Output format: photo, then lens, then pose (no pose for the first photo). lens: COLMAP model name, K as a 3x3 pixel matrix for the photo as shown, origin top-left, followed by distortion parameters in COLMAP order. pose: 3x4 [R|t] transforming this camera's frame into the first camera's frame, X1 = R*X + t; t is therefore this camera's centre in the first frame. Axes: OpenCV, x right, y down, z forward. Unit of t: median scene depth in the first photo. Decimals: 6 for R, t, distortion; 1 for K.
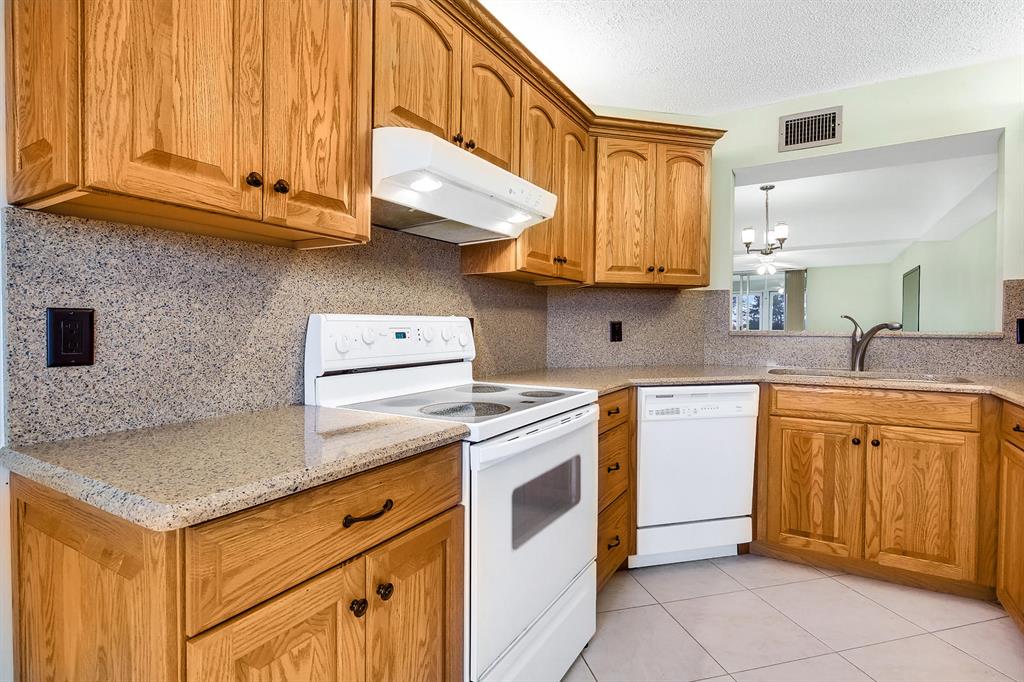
lens RADIAL K [[503.4, 0, 512.4], [0, 503.4, 338.7], [0, 0, 1]] dist [-0.000811, -0.000349]
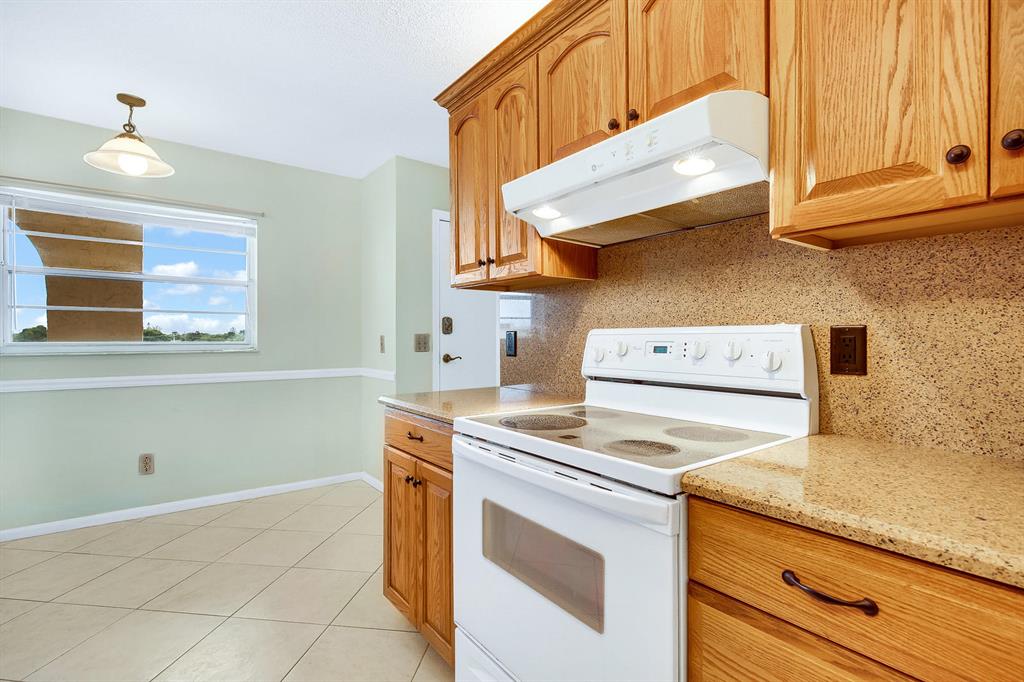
lens RADIAL K [[479.7, 0, 511.2], [0, 479.7, 339.7], [0, 0, 1]] dist [-0.003402, 0.000132]
pose [[-0.368132, -0.001944, -0.929771, 0.668866], [-0.025894, 0.999631, 0.008163, -0.023908], [0.929413, 0.027081, -0.368047, 1.050312]]
